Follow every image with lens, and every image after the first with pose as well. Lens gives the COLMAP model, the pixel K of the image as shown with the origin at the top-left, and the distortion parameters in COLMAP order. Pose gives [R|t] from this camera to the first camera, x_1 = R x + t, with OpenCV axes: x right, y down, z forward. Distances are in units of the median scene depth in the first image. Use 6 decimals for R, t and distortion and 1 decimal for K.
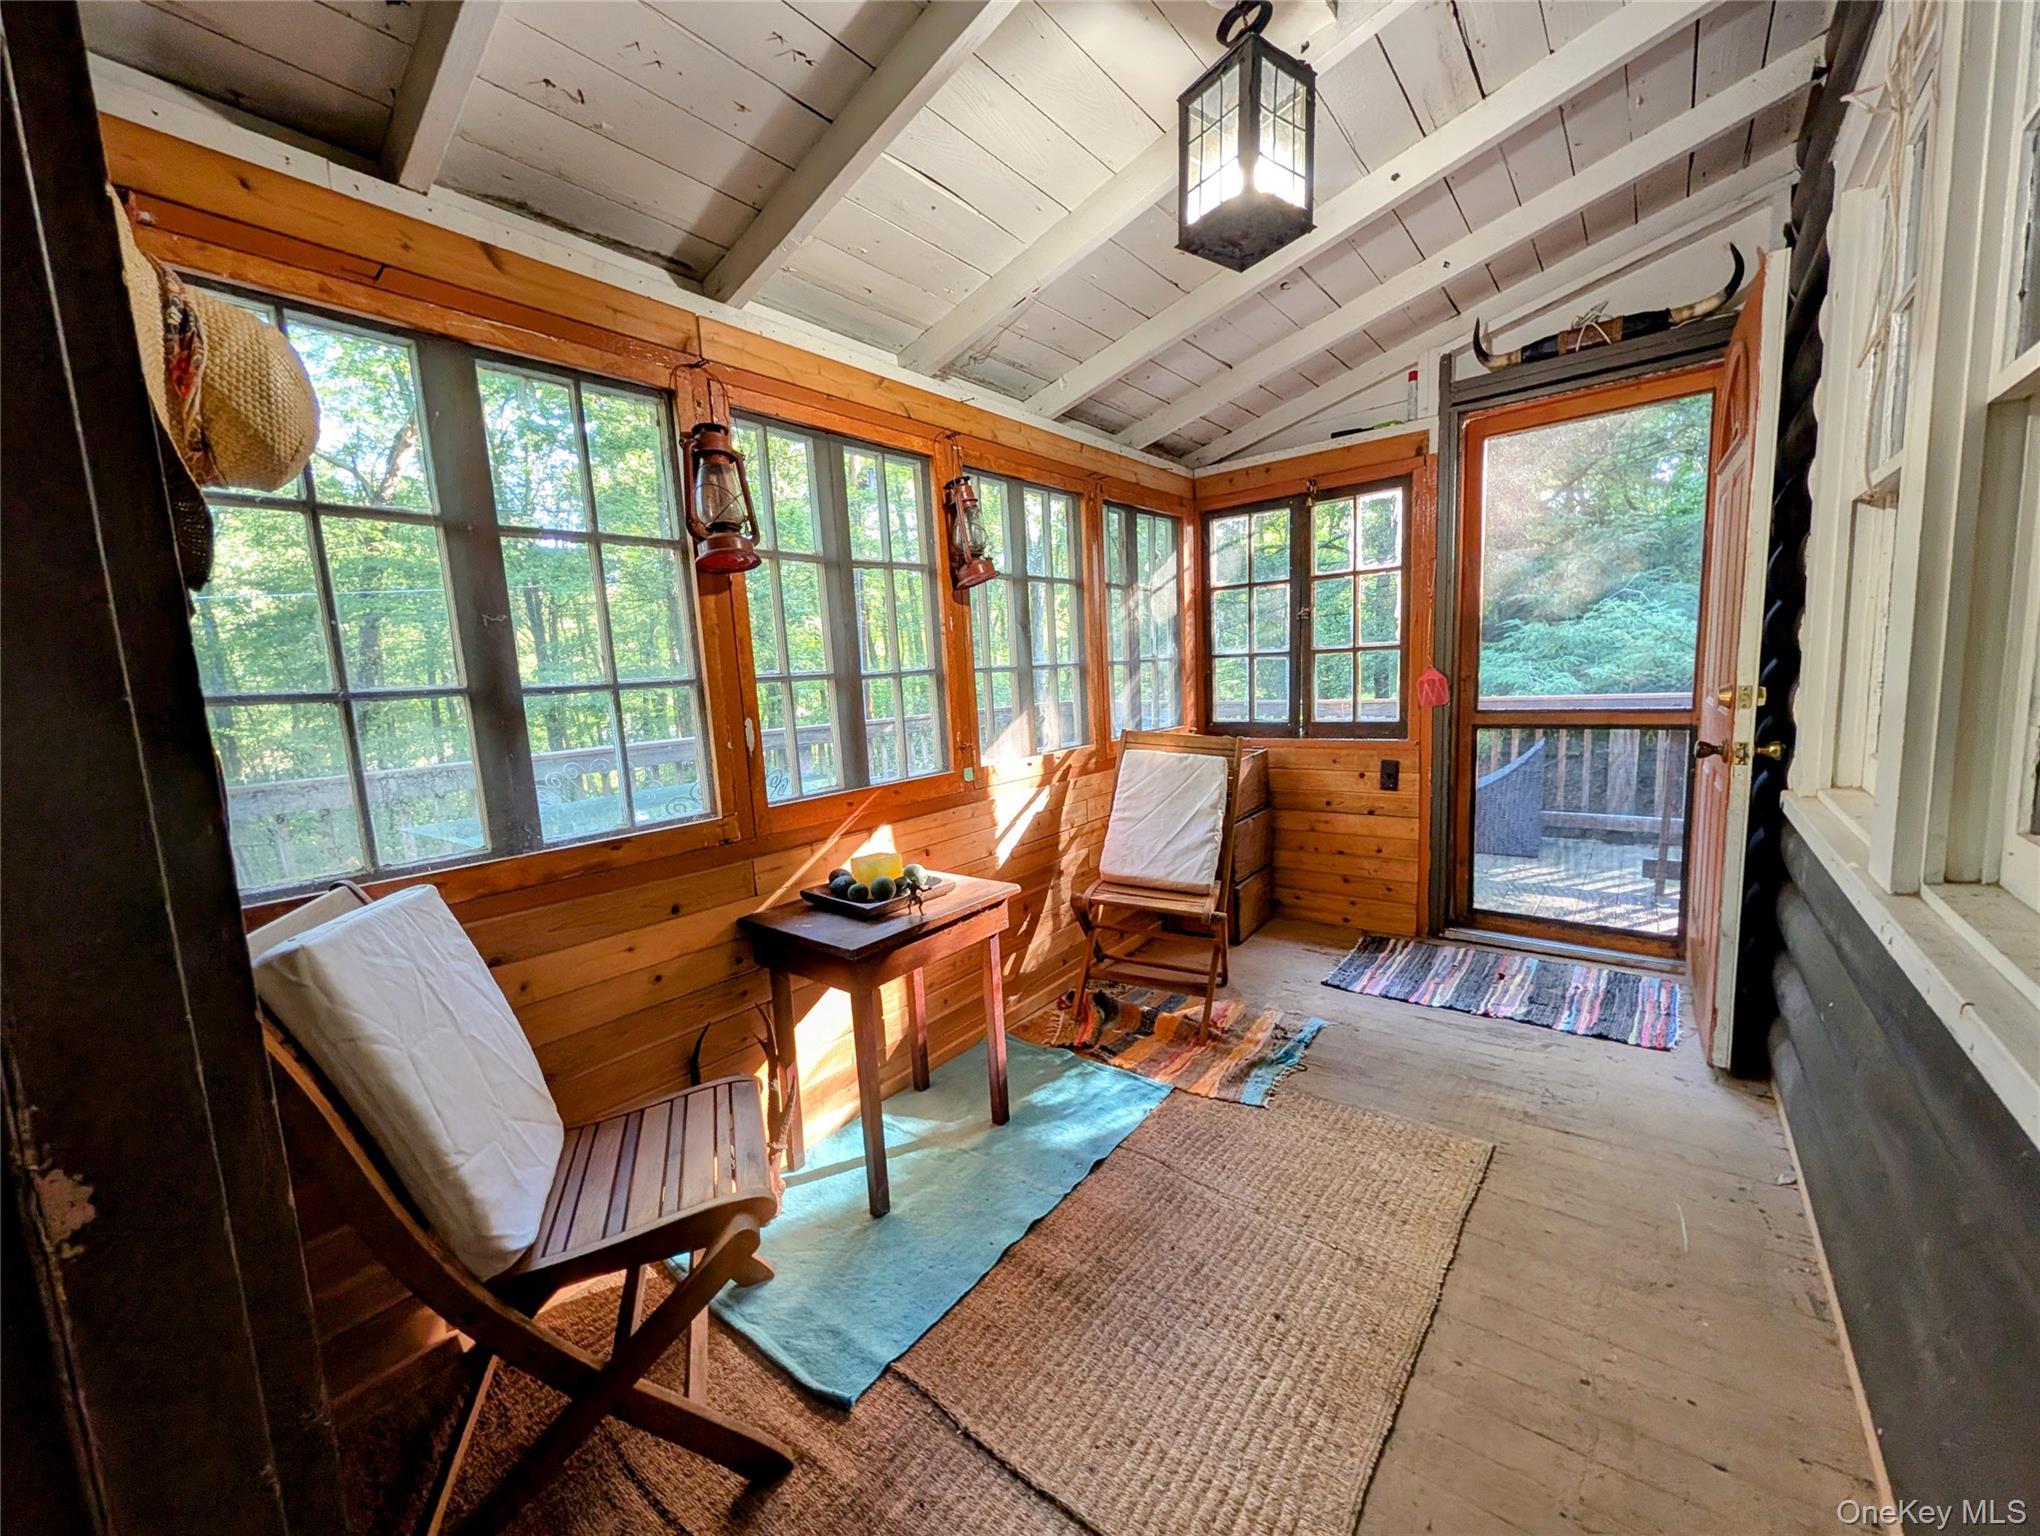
lens RADIAL K [[784.8, 0, 1020.0], [0, 784.8, 768.0], [0, 0, 1]] dist [-0.000207, -0.000087]
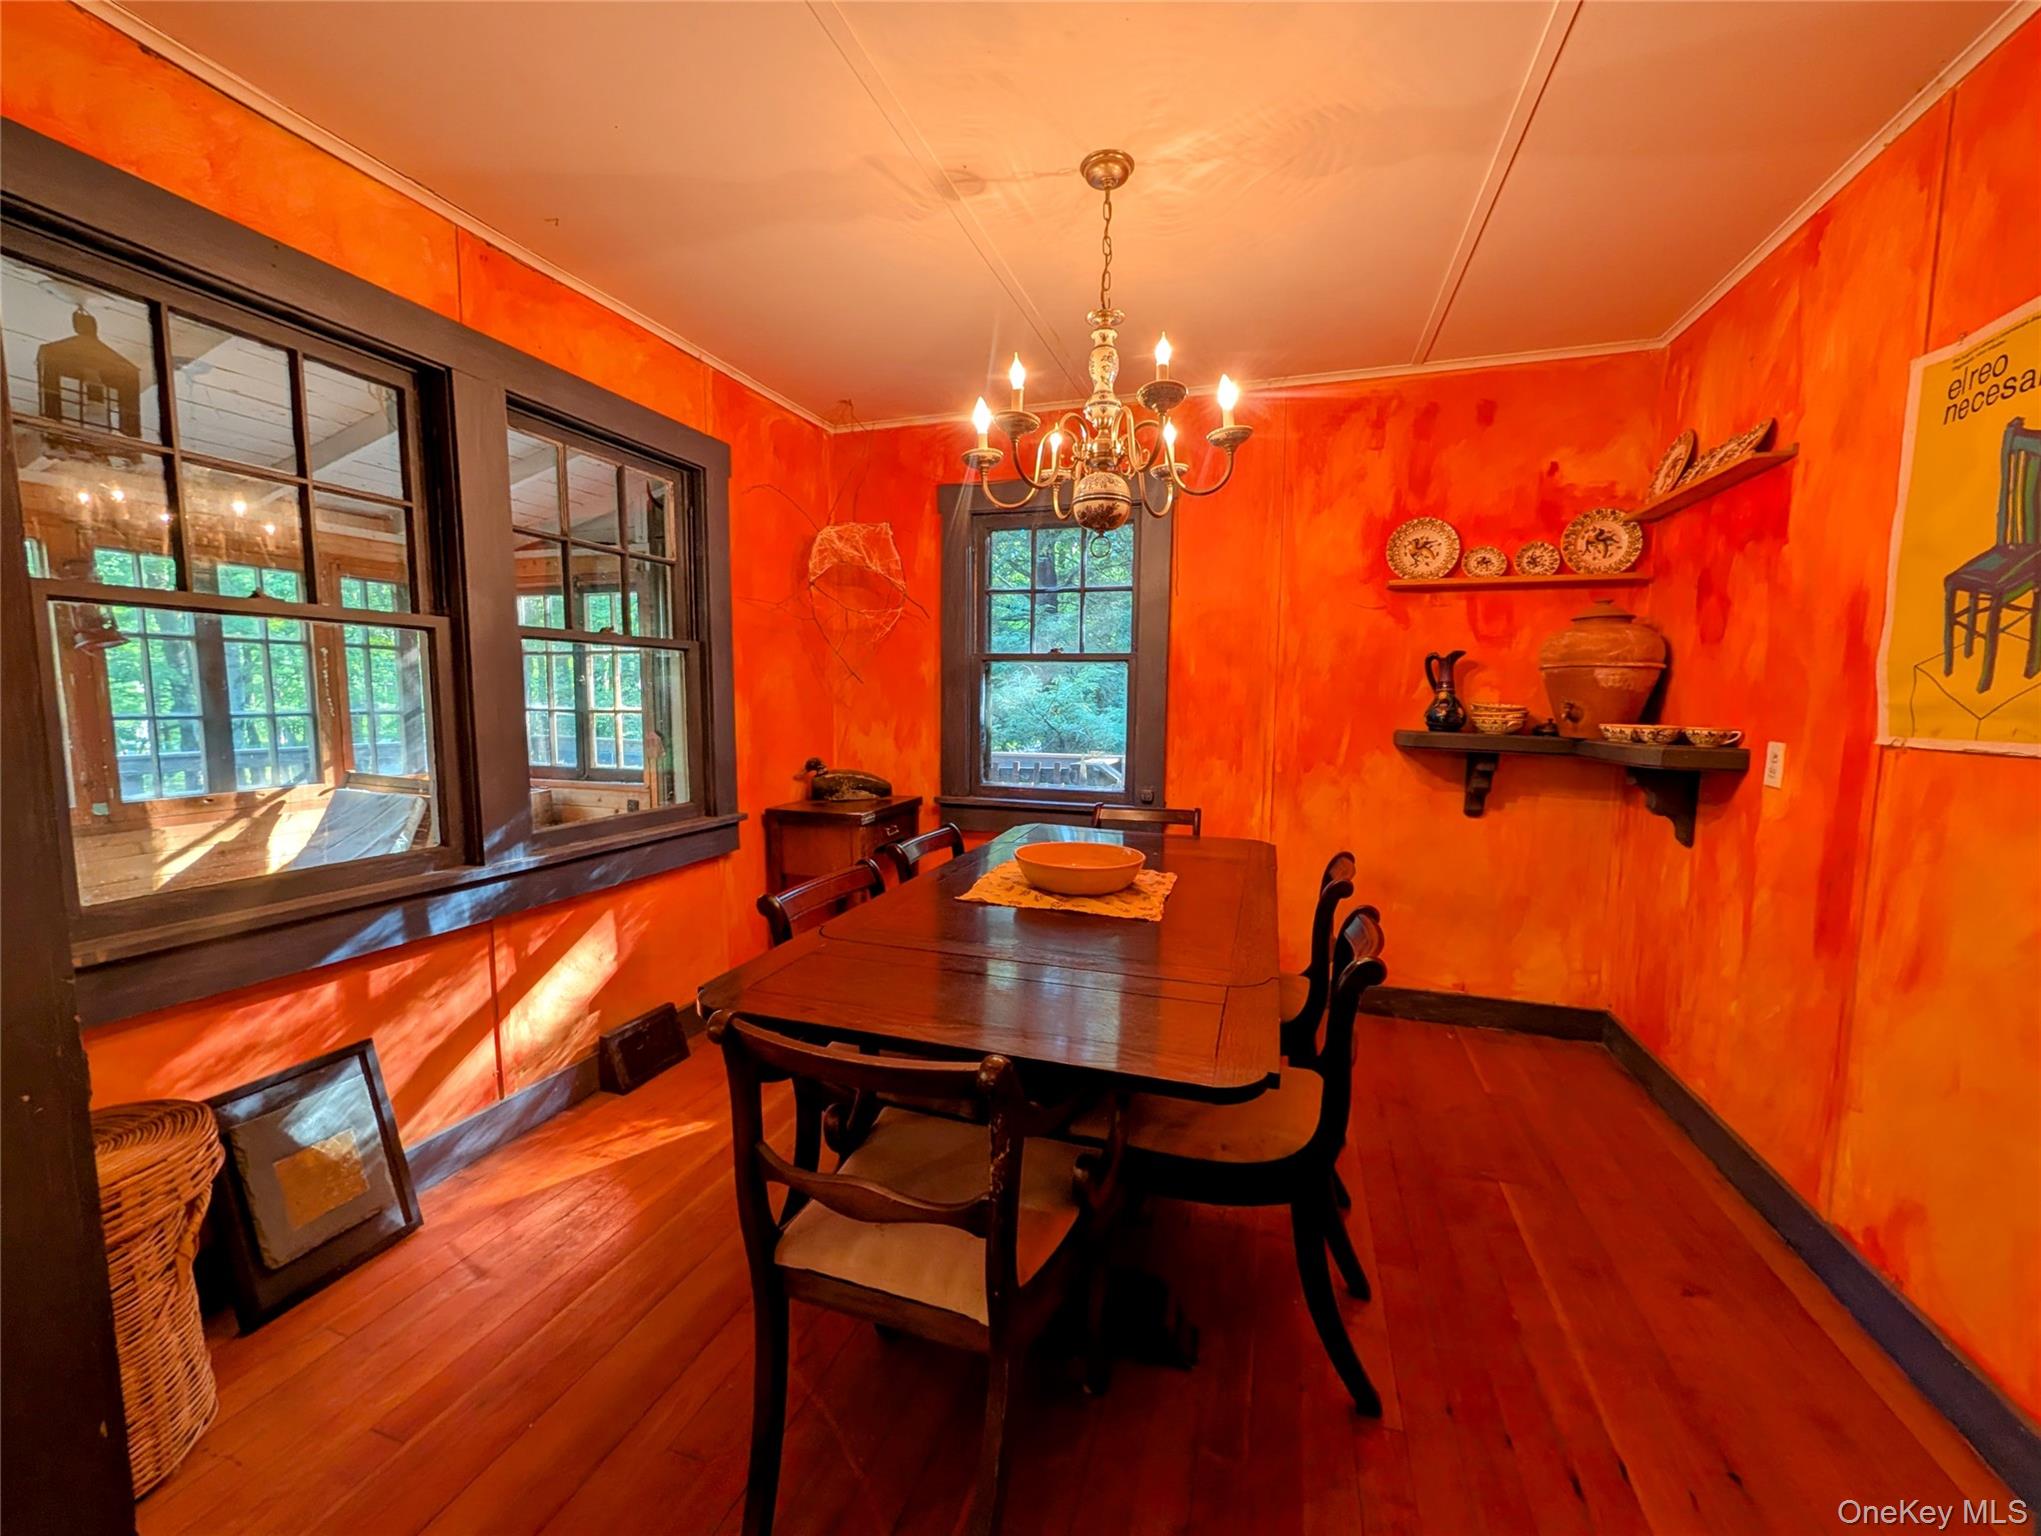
lens RADIAL K [[785.2, 0, 1020.5], [0, 785.2, 768.0], [0, 0, 1]] dist [-0.000207, -0.000087]
pose [[0.957721, 0.025081, 0.286604, 0.669343], [-0.012861, 0.998929, -0.044441, -0.012235], [-0.287411, 0.038876, 0.957018, -0.386278]]
